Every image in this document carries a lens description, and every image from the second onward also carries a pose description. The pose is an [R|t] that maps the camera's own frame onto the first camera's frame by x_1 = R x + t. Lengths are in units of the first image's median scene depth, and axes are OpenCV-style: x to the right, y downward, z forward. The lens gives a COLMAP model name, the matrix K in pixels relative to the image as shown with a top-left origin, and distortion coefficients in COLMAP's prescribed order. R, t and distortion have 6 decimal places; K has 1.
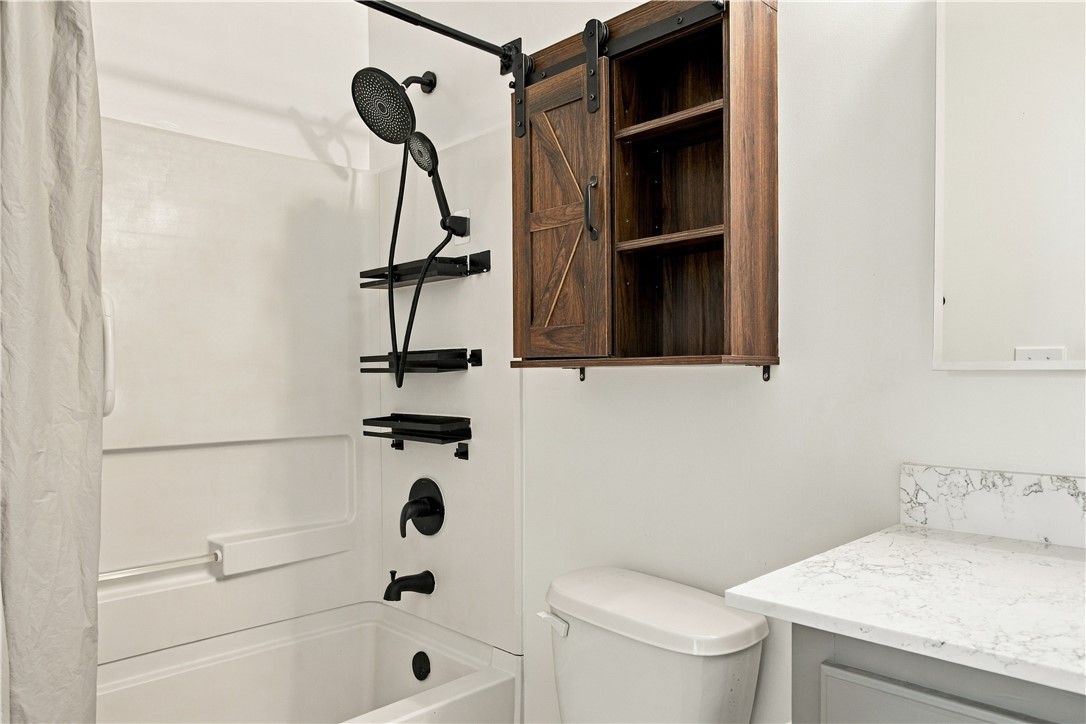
lens RADIAL K [[768.7, 0, 547.2], [0, 768.7, 382.2], [0, 0, 1]] dist [-0.026227, 0.004358]
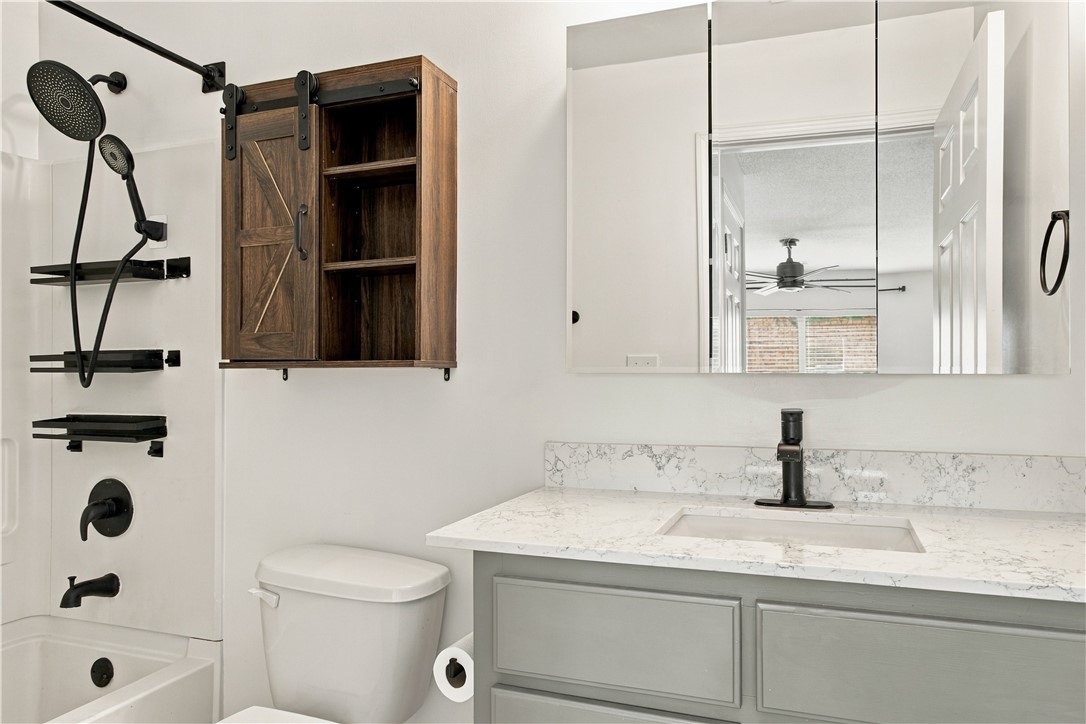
lens RADIAL K [[767.2, 0, 543.0], [0, 767.2, 362.0], [0, 0, 1]] dist [-0.002860, 0.002243]
pose [[0.911992, 0.006706, 0.410153, -0.076009], [0.002635, 0.999750, -0.022203, -0.003339], [-0.410199, 0.021330, 0.911746, -0.183808]]
